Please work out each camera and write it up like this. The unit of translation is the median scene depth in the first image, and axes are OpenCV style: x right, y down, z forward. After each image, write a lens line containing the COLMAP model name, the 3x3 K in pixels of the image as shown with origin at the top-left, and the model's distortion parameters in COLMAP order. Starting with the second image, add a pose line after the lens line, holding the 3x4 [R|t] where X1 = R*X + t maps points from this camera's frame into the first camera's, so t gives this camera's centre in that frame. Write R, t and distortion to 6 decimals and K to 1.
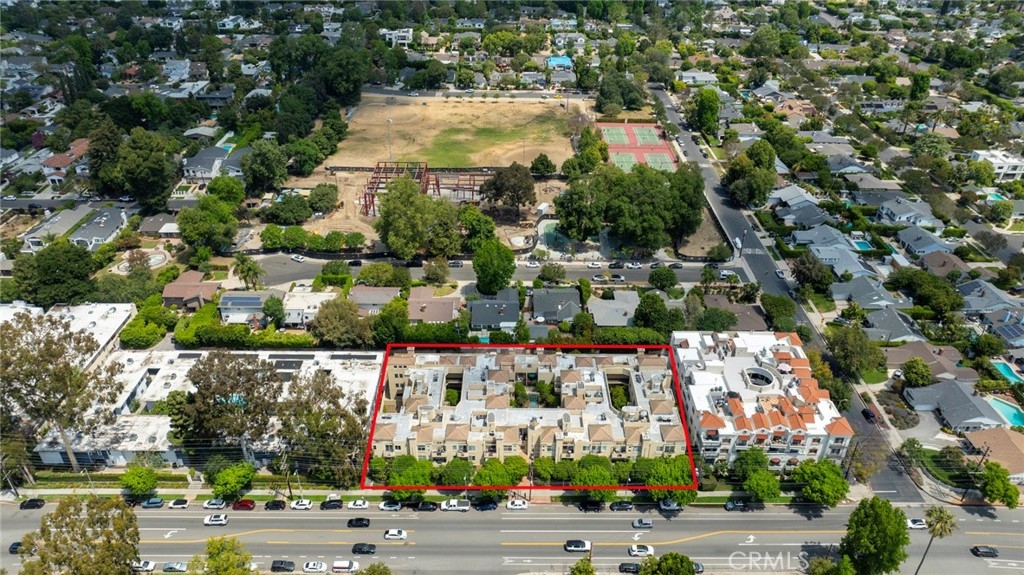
lens RADIAL K [[726.6, 0, 512.0], [0, 726.6, 287.5], [0, 0, 1]] dist [-0.003316, -0.002480]
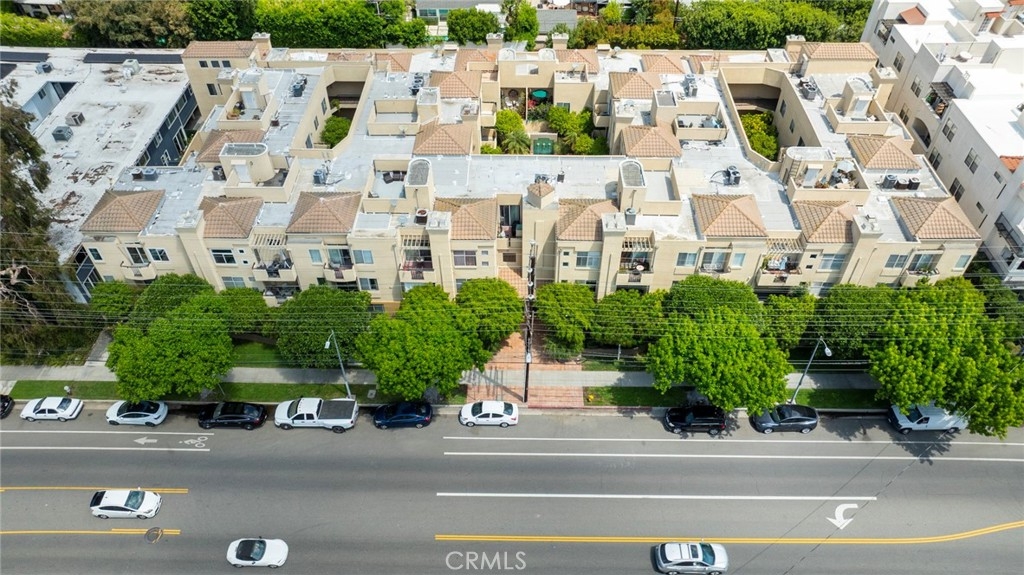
lens RADIAL K [[726.6, 0, 512.0], [0, 726.6, 287.5], [0, 0, 1]] dist [-0.003316, -0.002480]
pose [[0.999646, 0.005040, -0.026134, 0.026195], [0.001353, 0.971011, 0.239029, 0.149168], [0.026581, -0.238980, 0.970661, 0.647005]]
